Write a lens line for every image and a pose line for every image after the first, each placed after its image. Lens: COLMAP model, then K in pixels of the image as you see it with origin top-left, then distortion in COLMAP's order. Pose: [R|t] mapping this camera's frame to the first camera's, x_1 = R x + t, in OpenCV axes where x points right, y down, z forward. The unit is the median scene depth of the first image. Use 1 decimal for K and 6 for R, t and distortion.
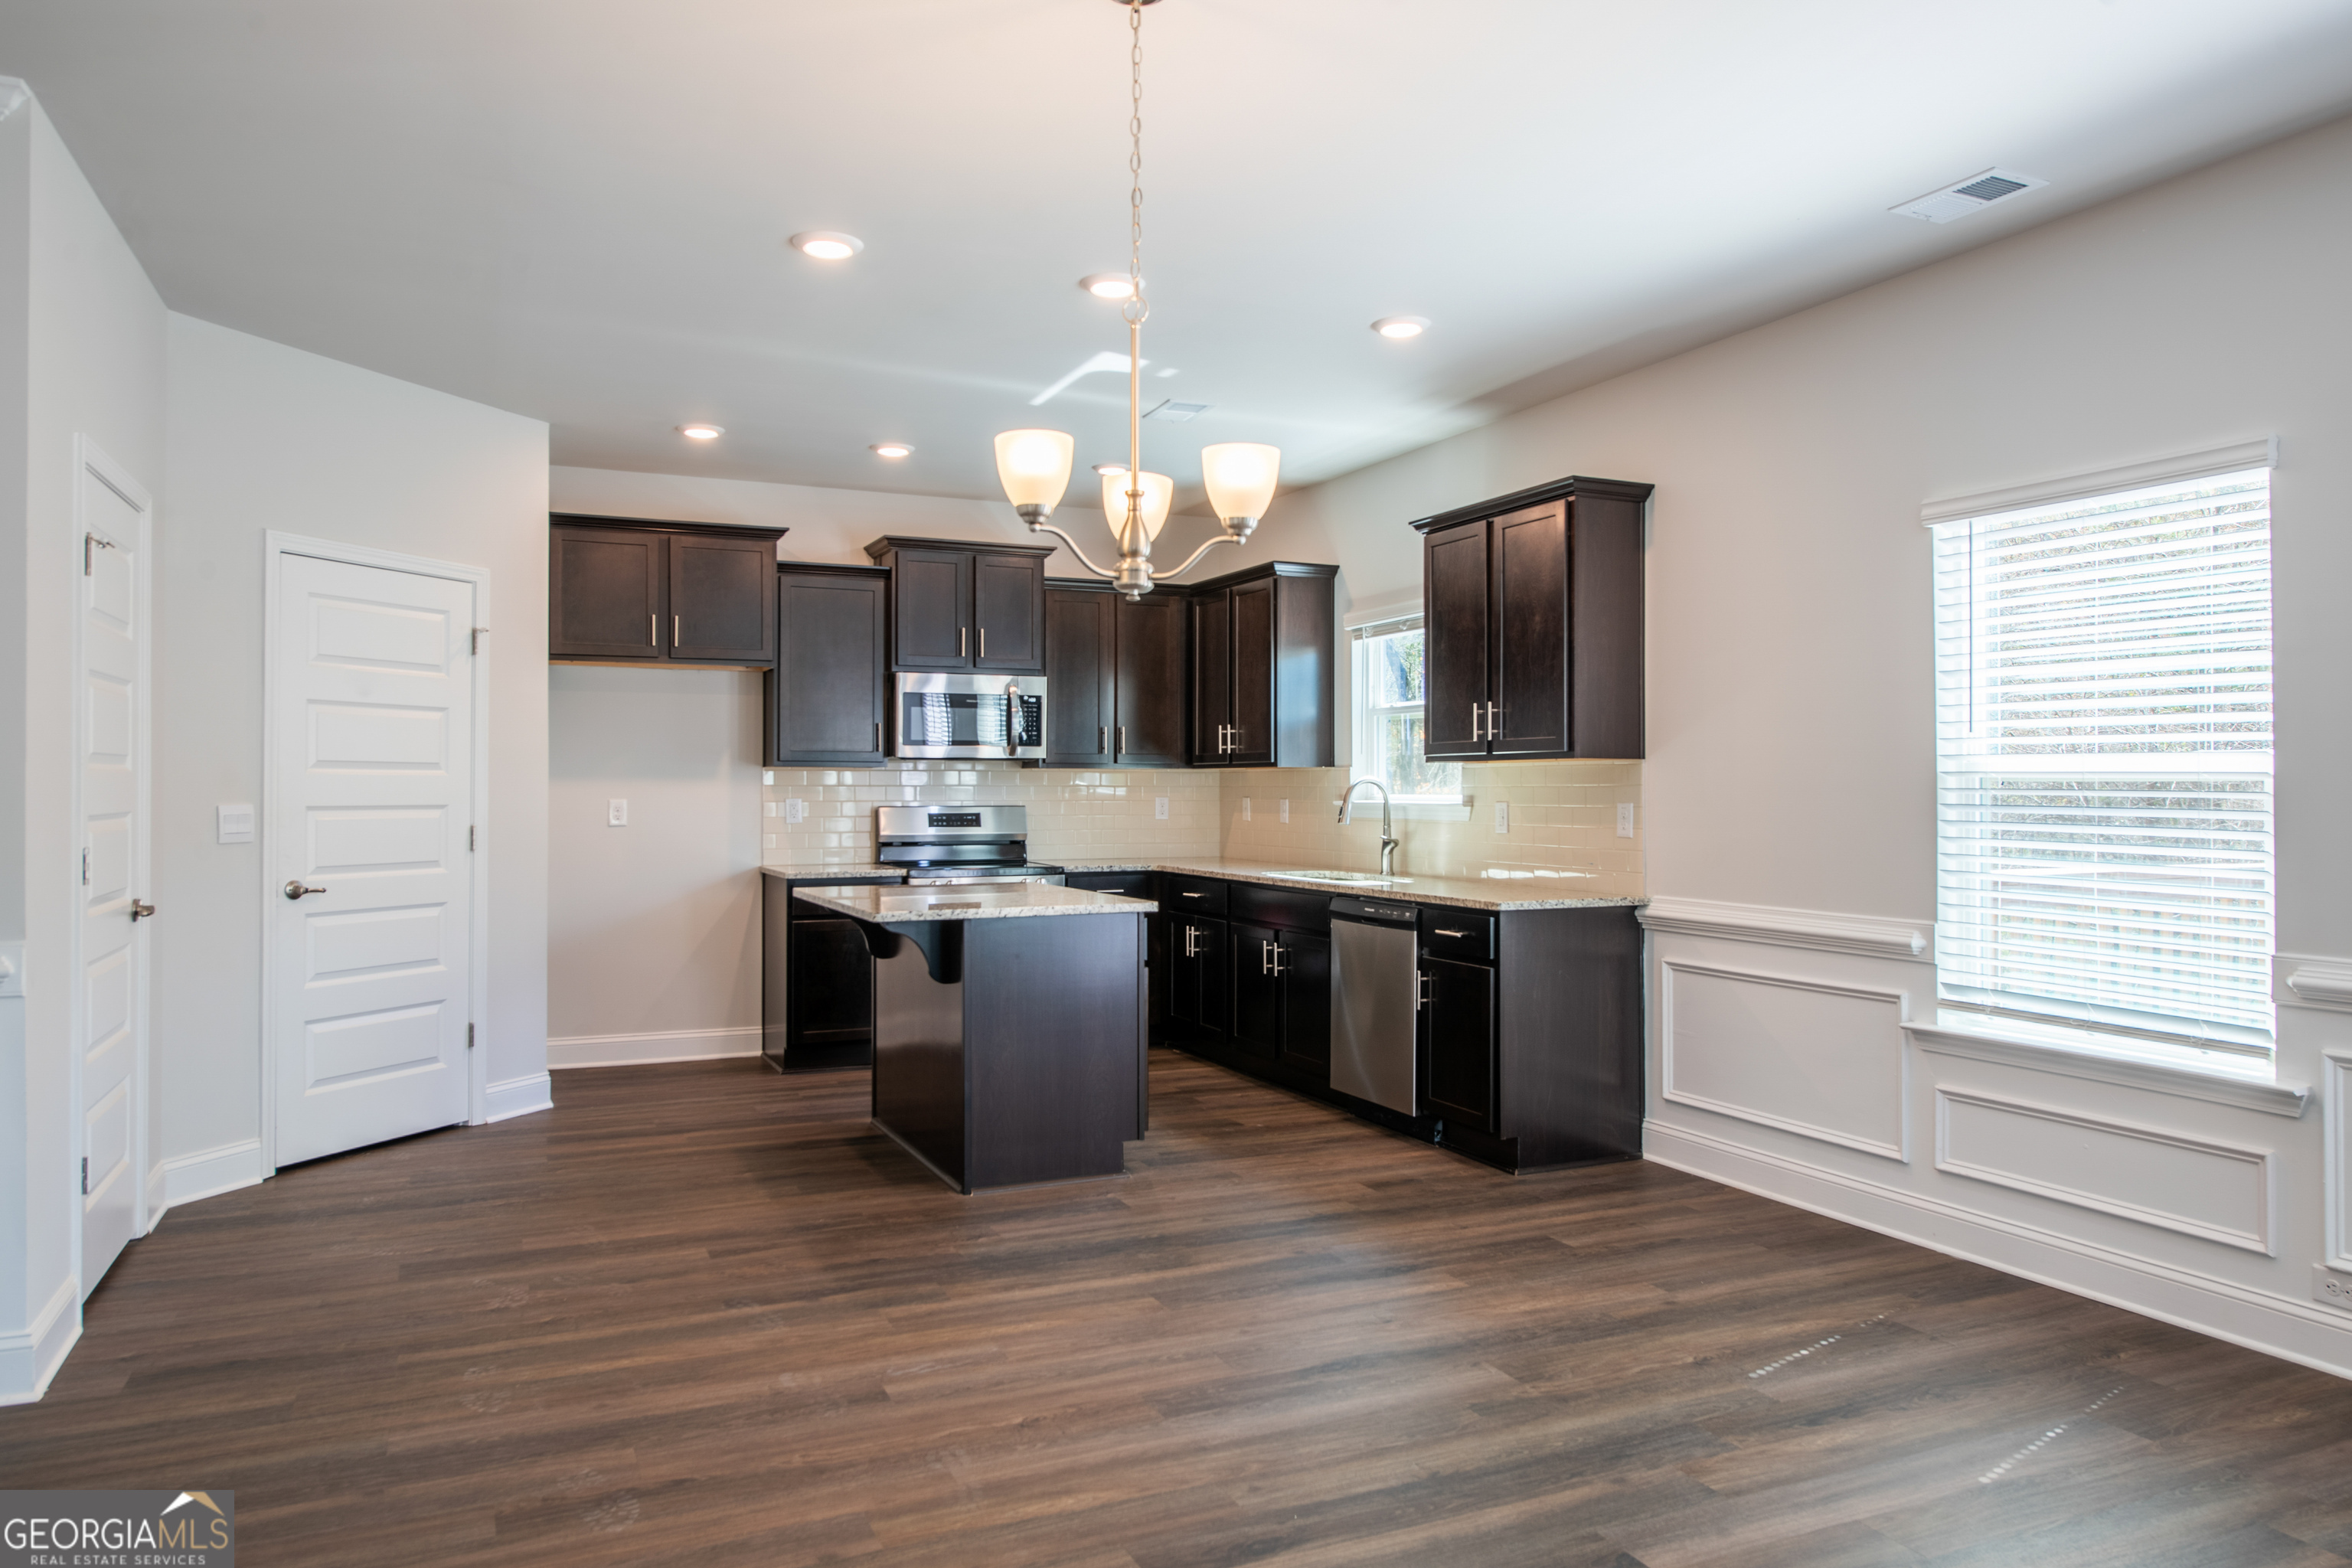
lens RADIAL K [[1571.4, 0, 1210.7], [0, 1571.4, 785.6], [0, 0, 1]] dist [0.022971, -0.005853]
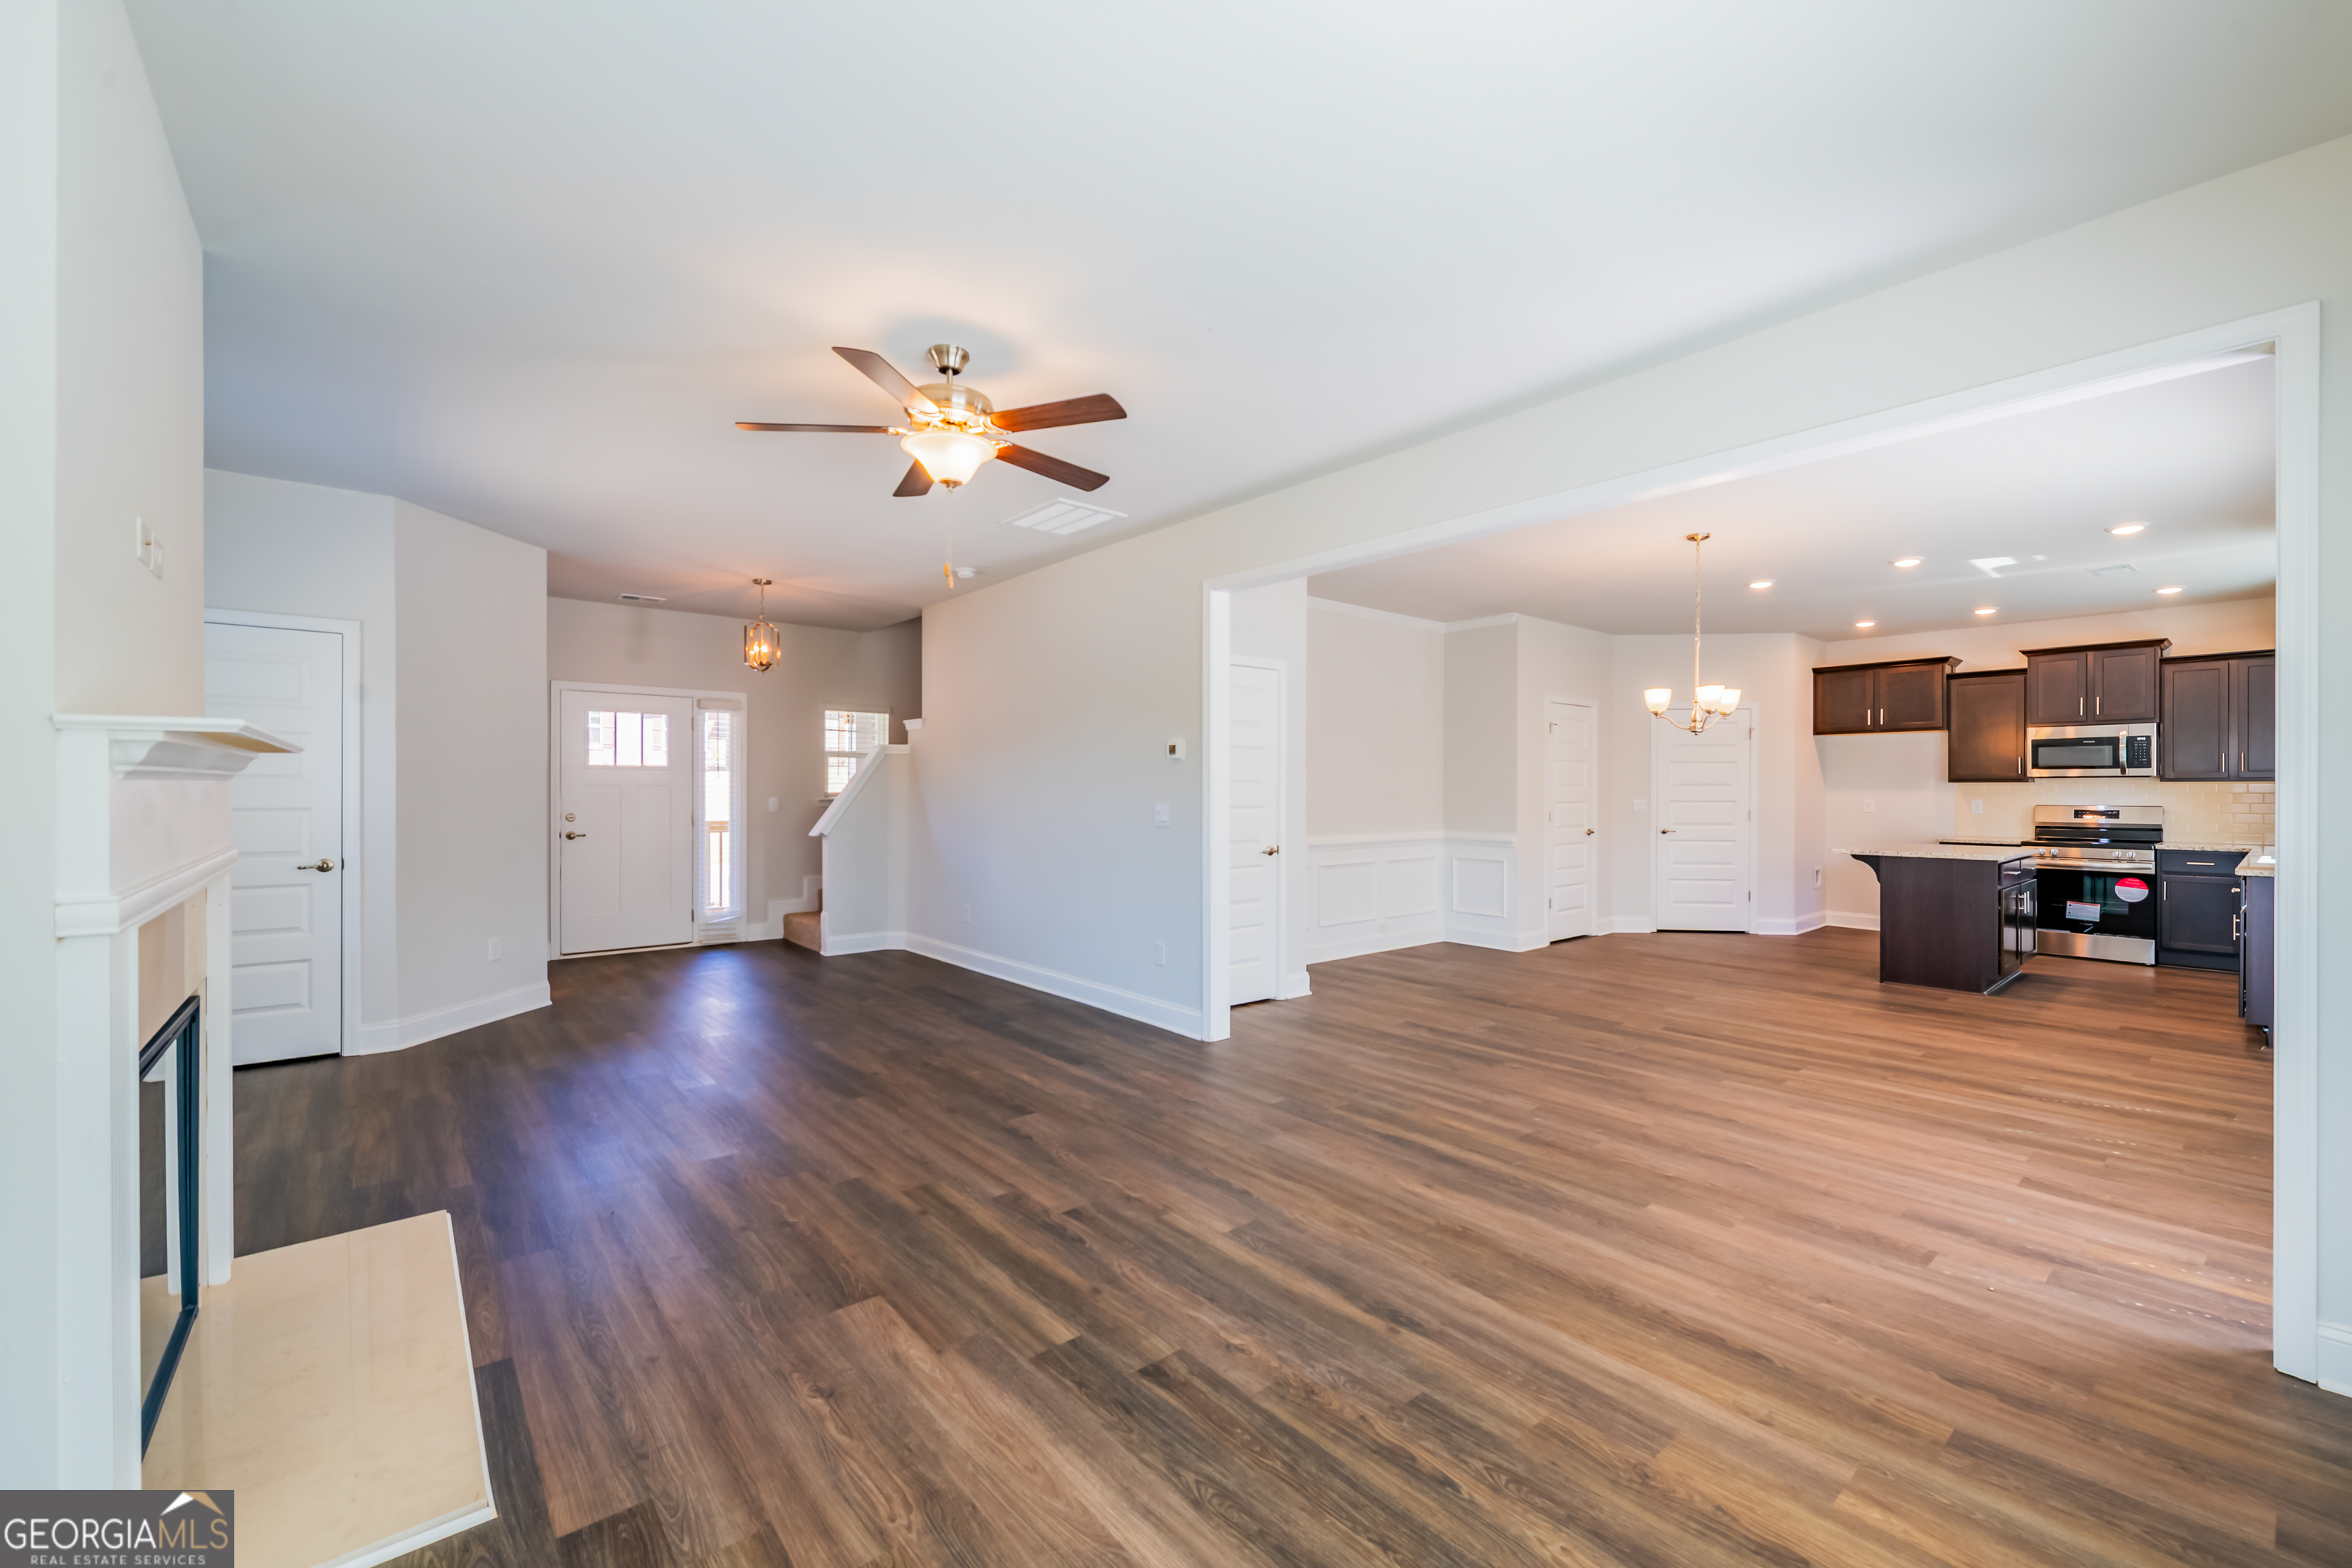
lens RADIAL K [[987.7, 0, 1196.1], [0, 987.7, 790.5], [0, 0, 1]] dist [0.013922, -0.000322]
pose [[0.275988, -0.001363, -0.961160, 0.812256], [-0.000302, 0.999999, -0.001505, -0.001033], [0.961161, 0.000706, 0.275987, -0.242400]]
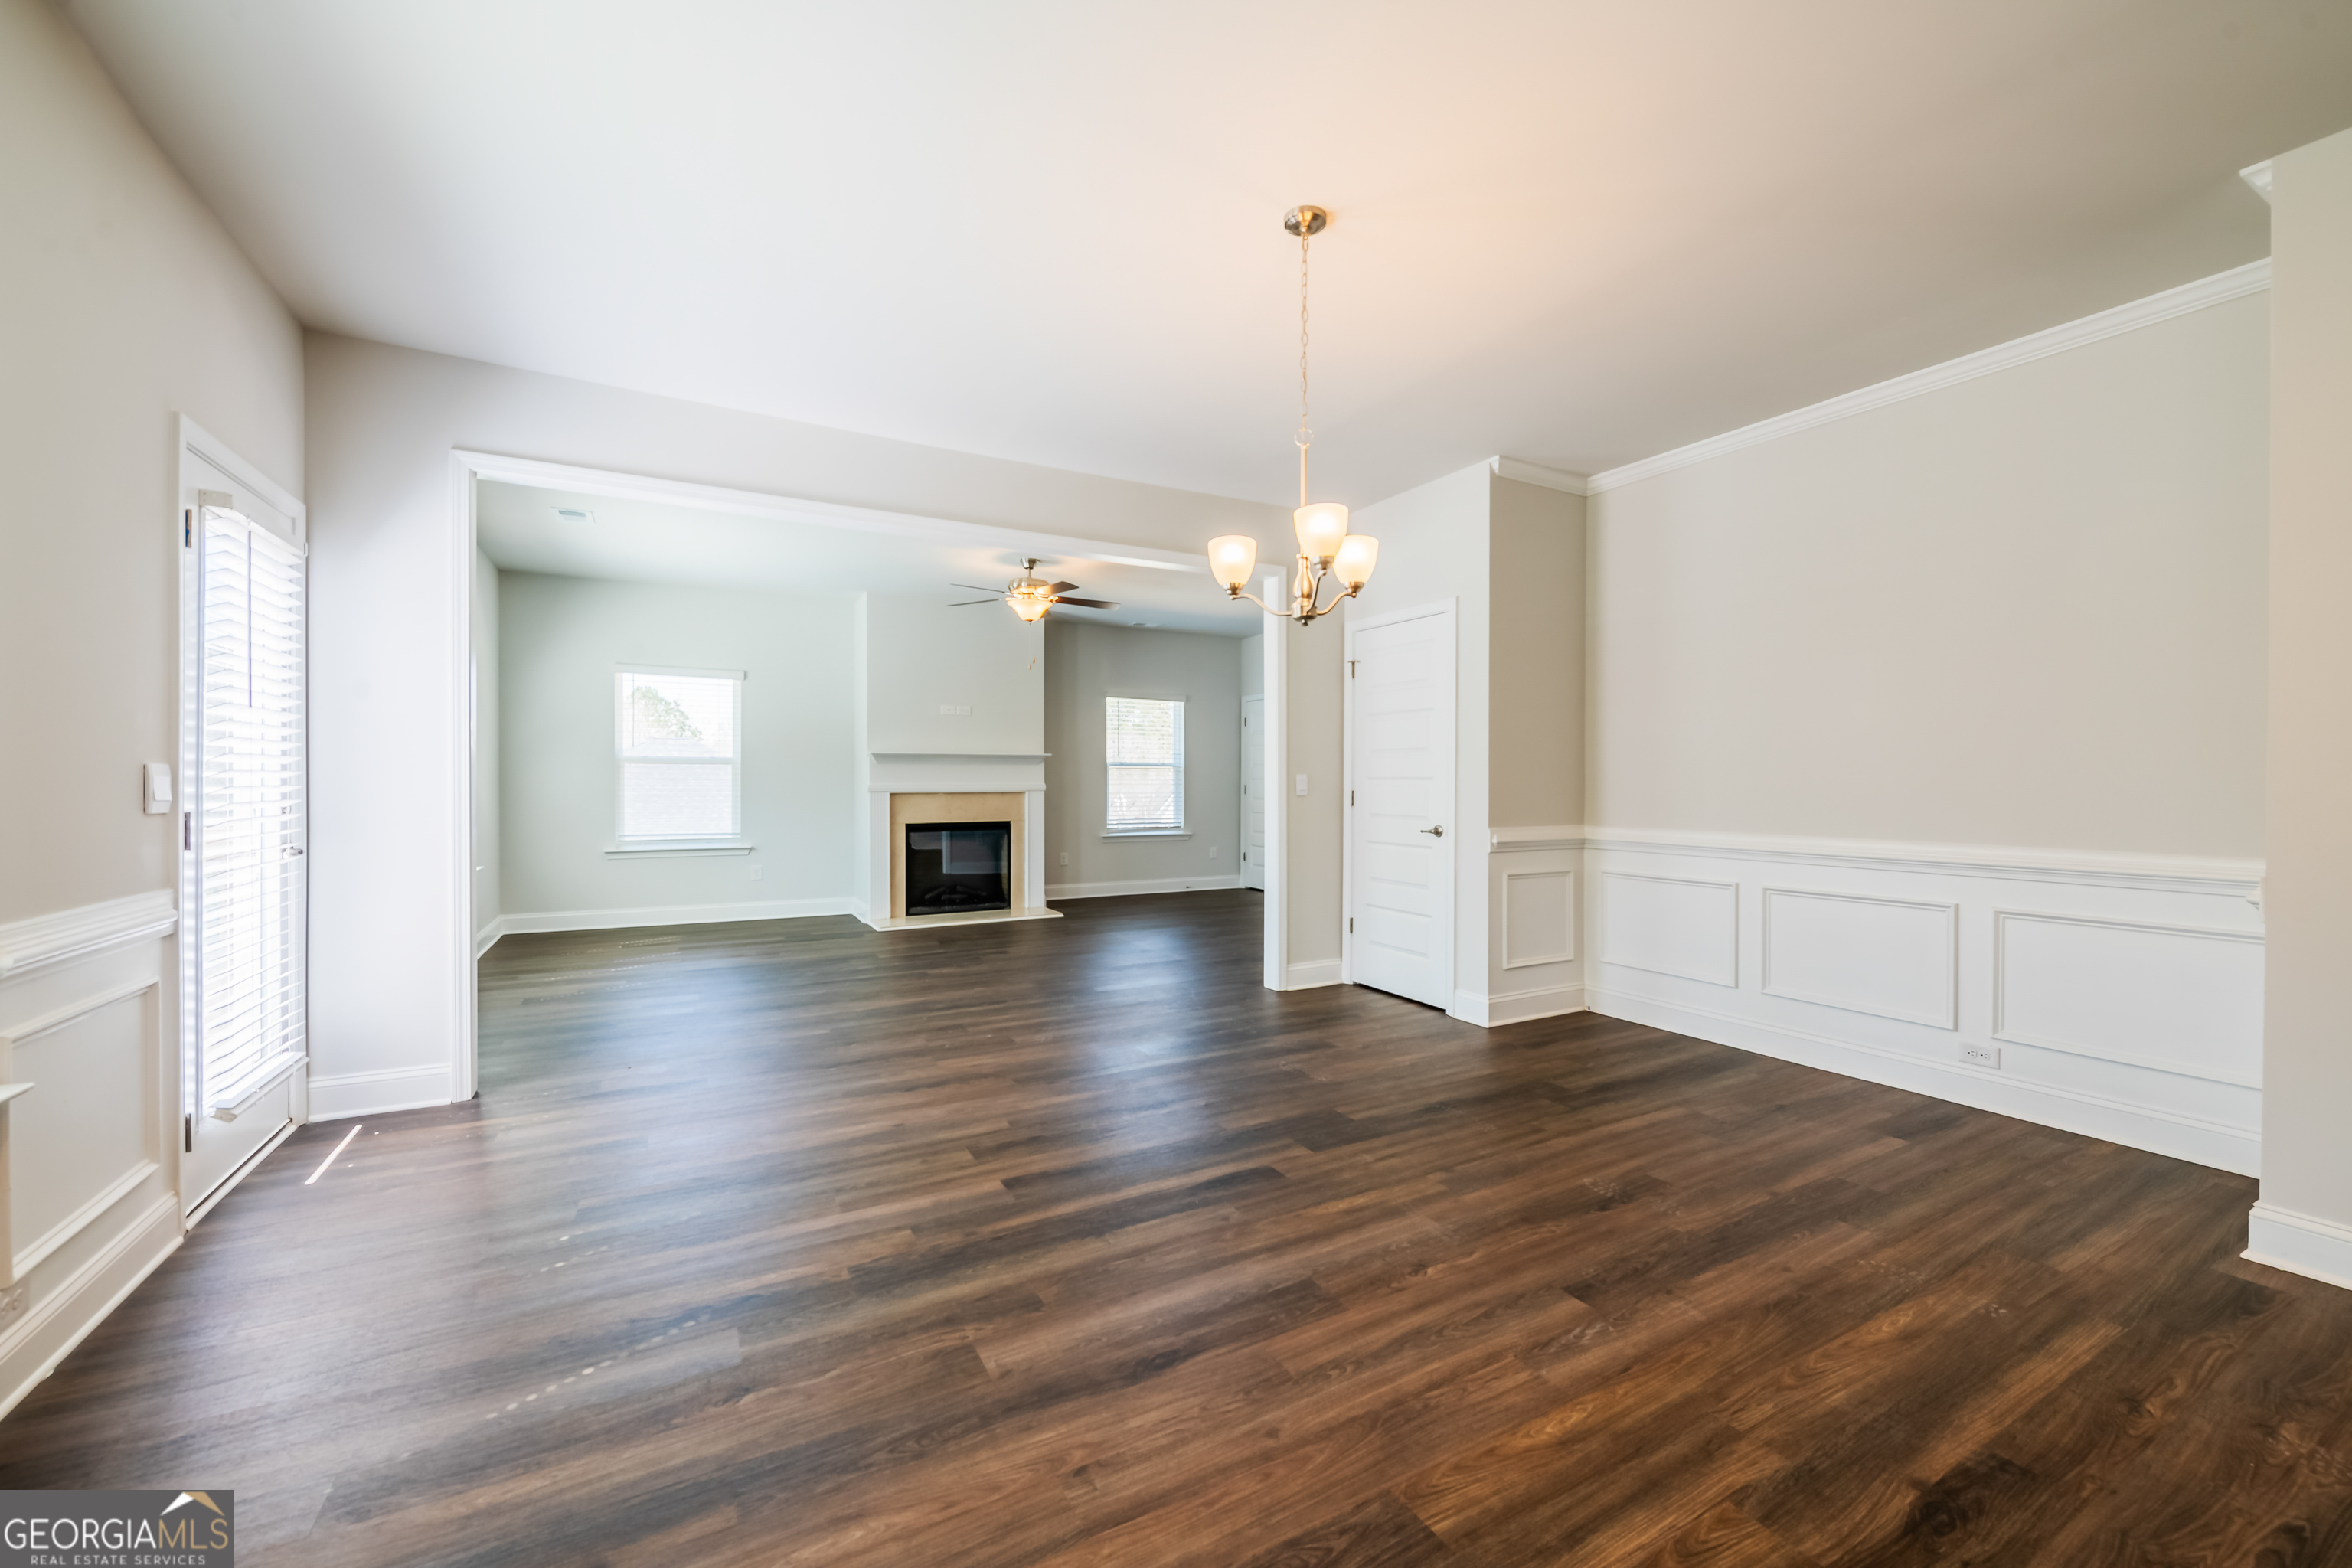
lens RADIAL K [[925.8, 0, 1192.1], [0, 925.8, 783.3], [0, 0, 1]] dist [0.002420, -0.000396]
pose [[-0.997788, -0.003149, -0.066395, 0.063753], [-0.003440, 0.999985, 0.004271, 0.016927], [0.066380, 0.004490, -0.997784, 1.004951]]
